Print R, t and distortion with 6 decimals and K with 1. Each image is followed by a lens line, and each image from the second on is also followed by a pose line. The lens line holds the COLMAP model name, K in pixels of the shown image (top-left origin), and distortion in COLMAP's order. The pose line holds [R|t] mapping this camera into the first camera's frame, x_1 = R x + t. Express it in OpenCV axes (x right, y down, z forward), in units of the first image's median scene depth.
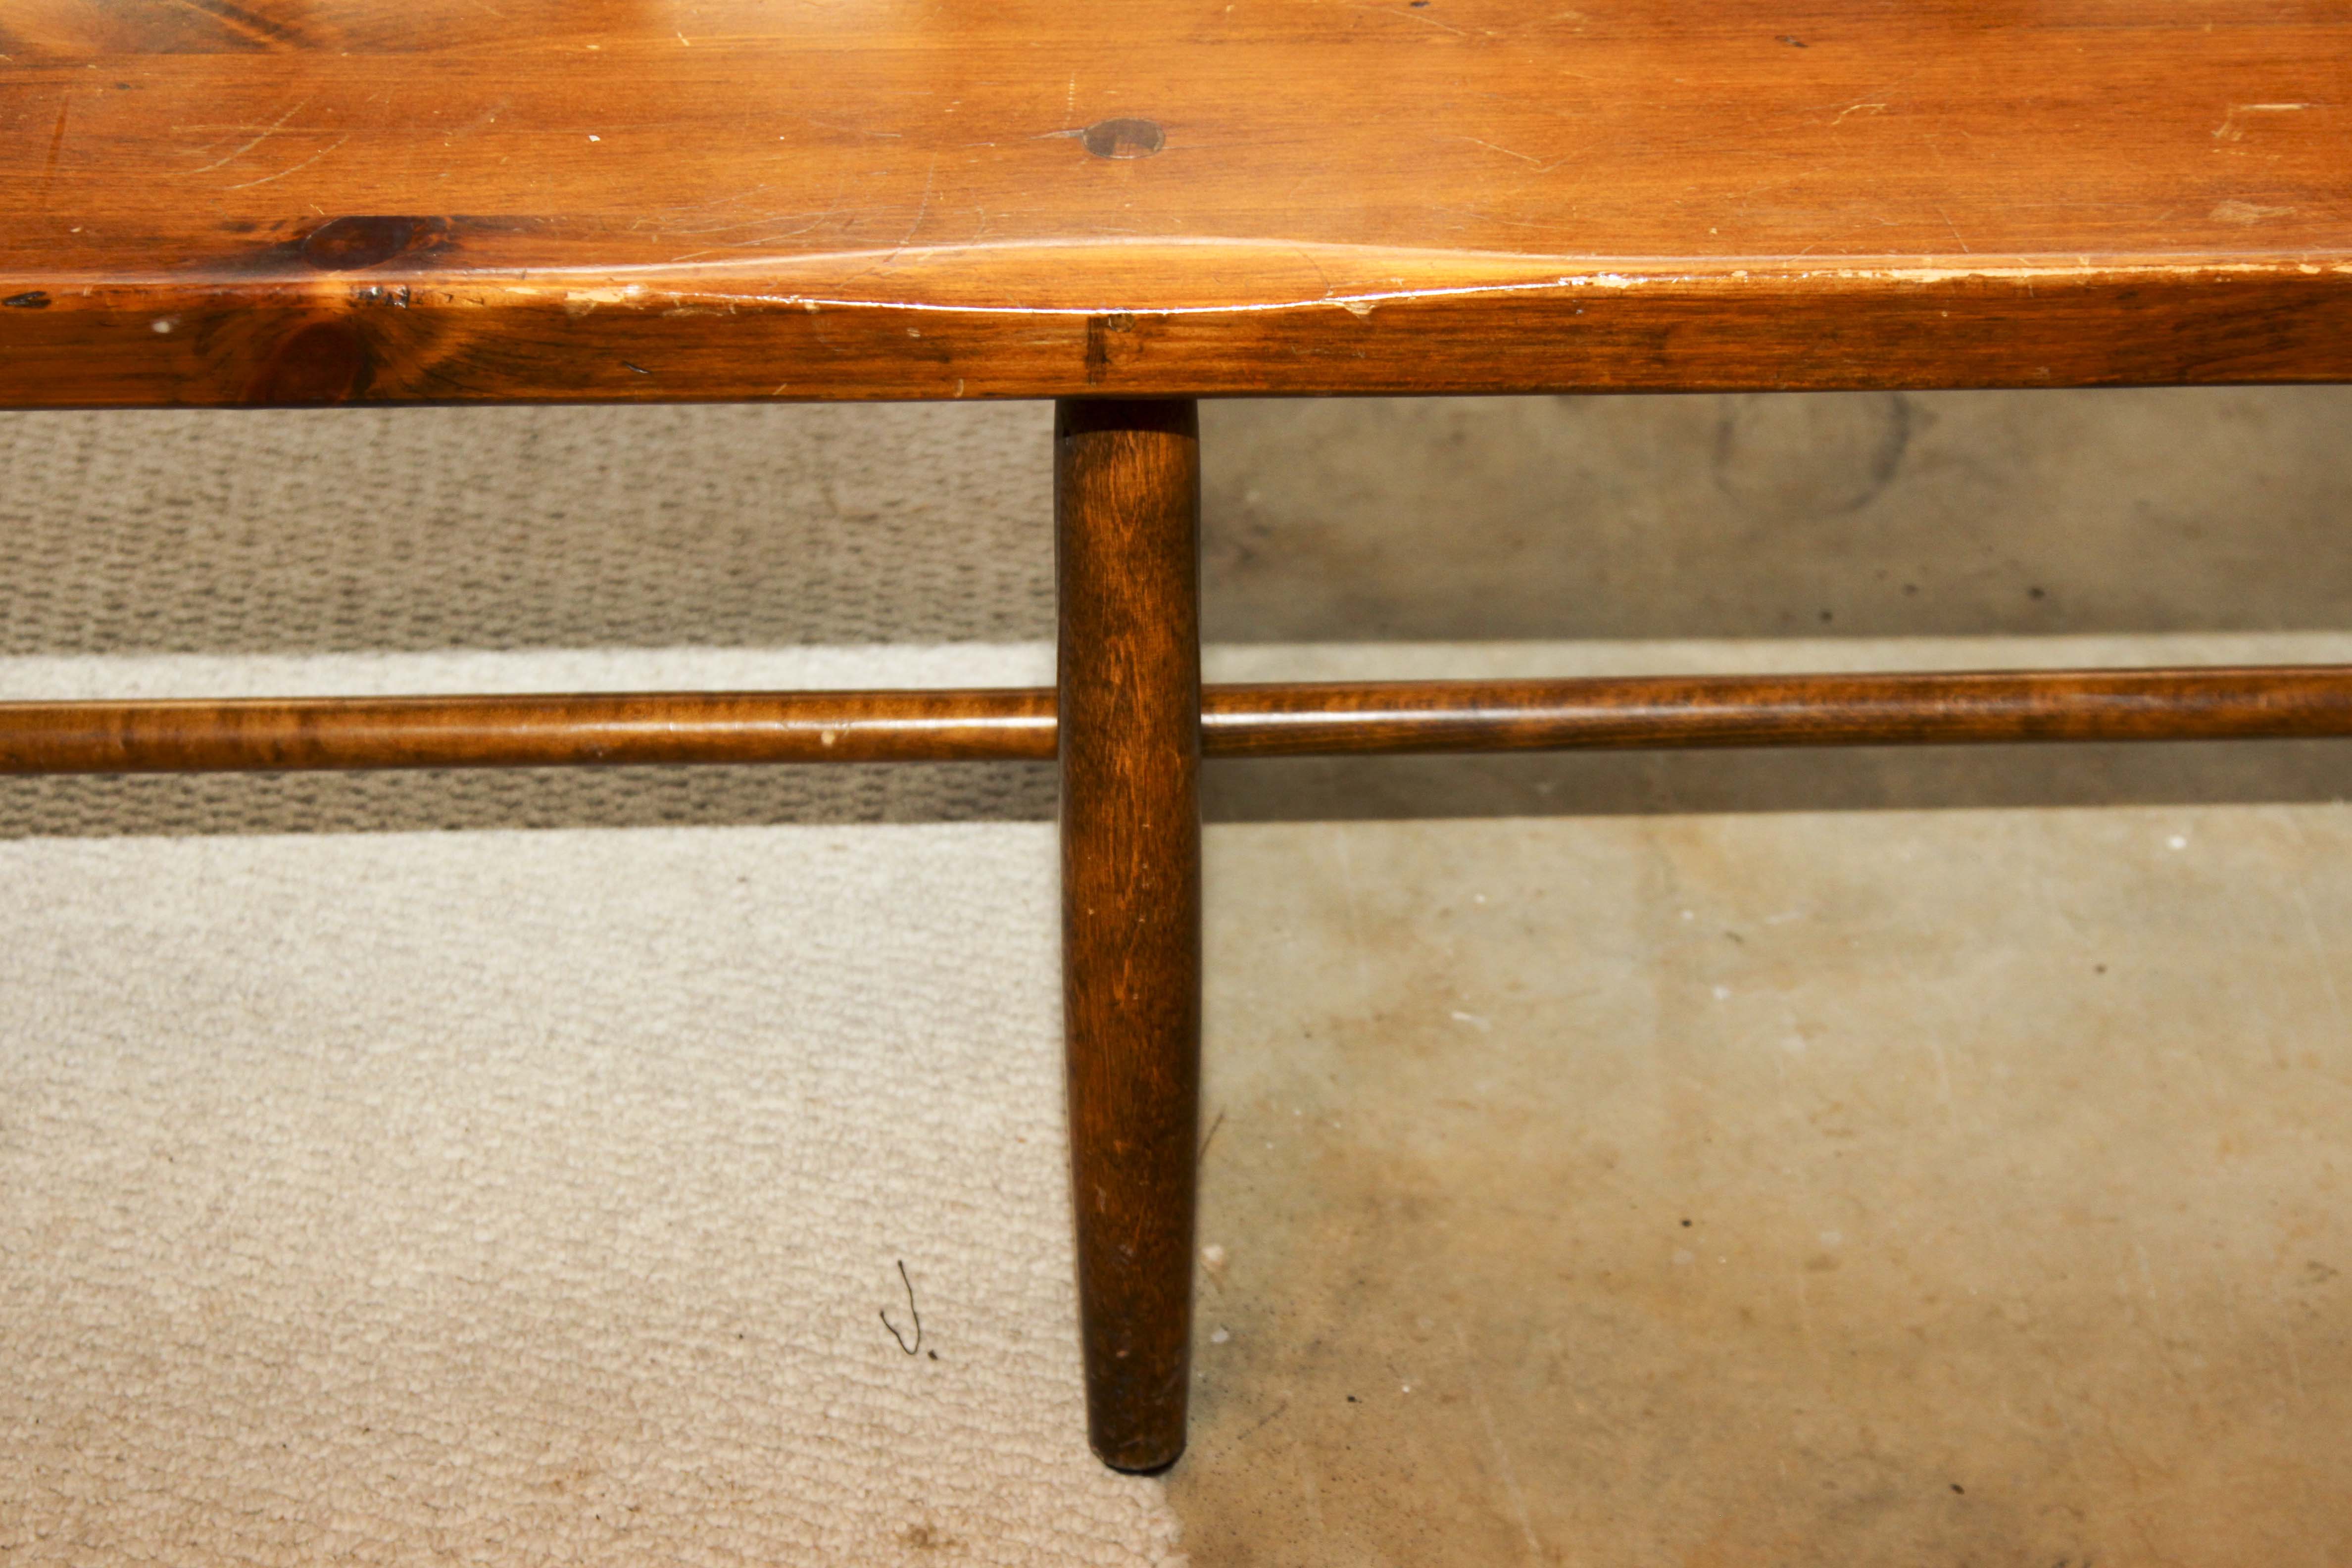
lens RADIAL K [[5660.8, 0, 1173.3], [0, 5660.8, 792.7], [0, 0, 1]] dist [0.211595, 0.000000]
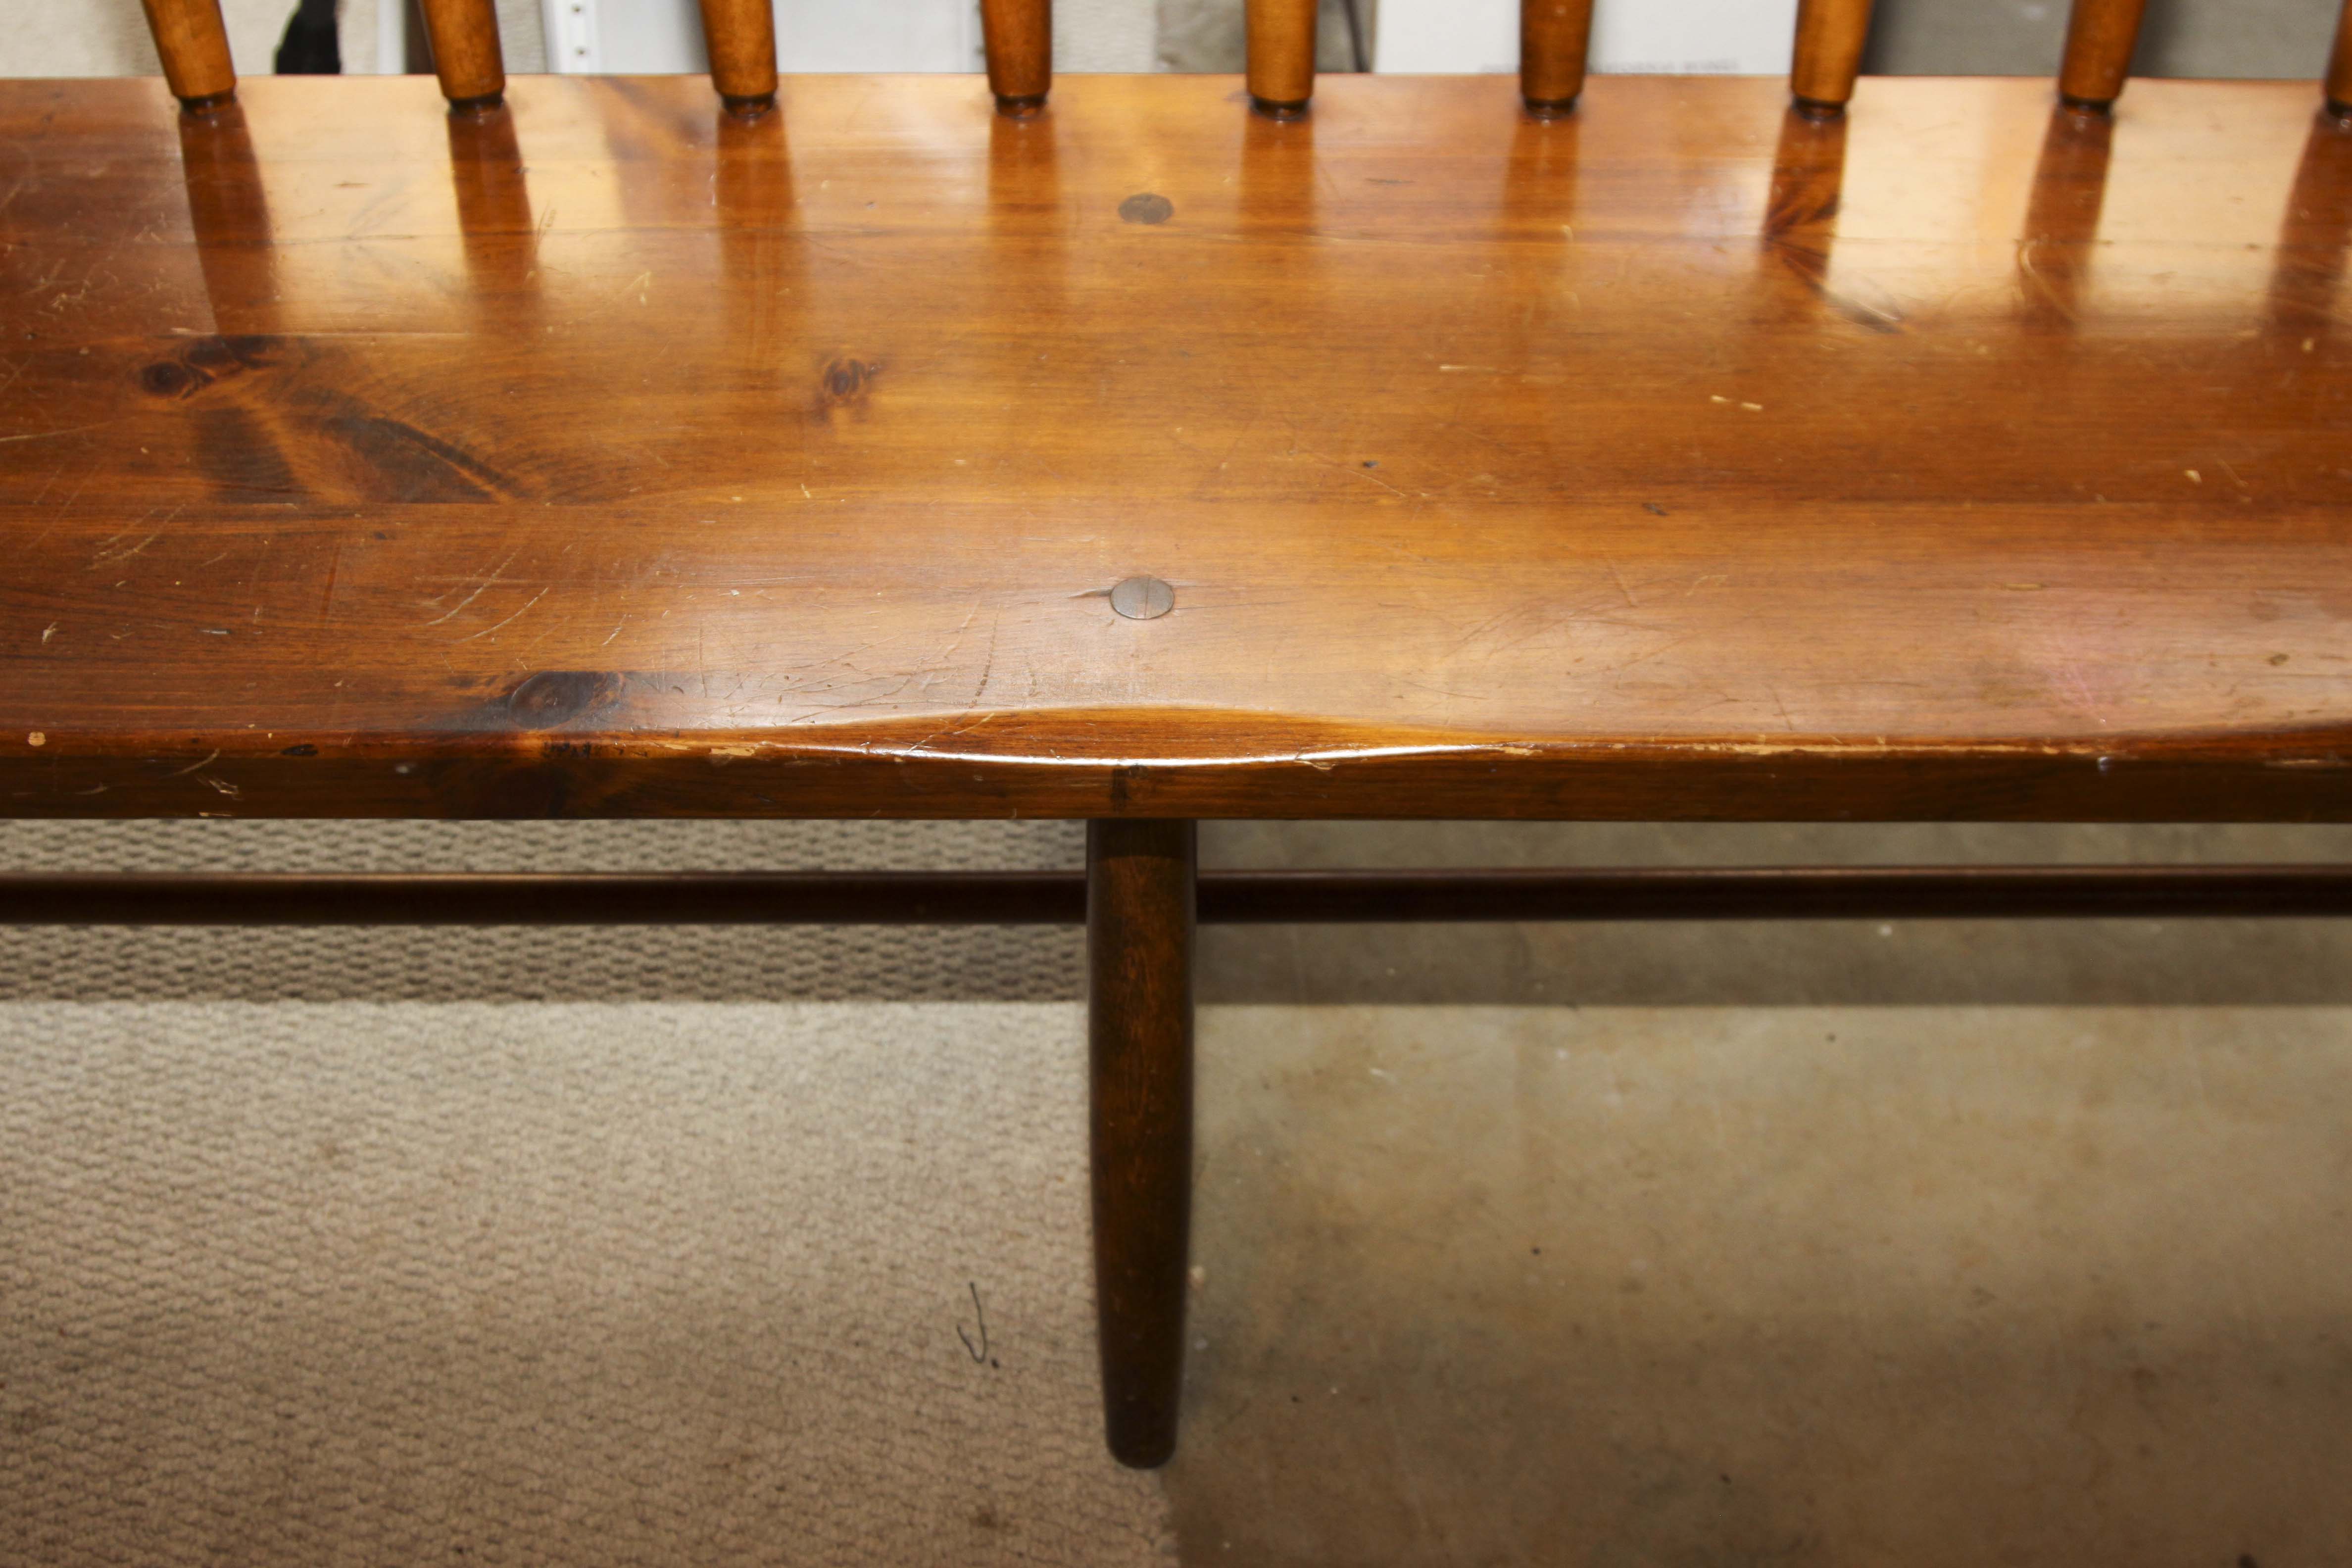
lens RADIAL K [[3377.0, 0, 1171.7], [0, 3377.0, 786.6], [0, 0, 1]] dist [-0.032051, 0.000000]
pose [[0.999919, 0.011978, 0.004272, -0.004286], [-0.012504, 0.987288, 0.158447, -0.172529], [-0.002319, -0.158488, 0.987358, 0.204638]]
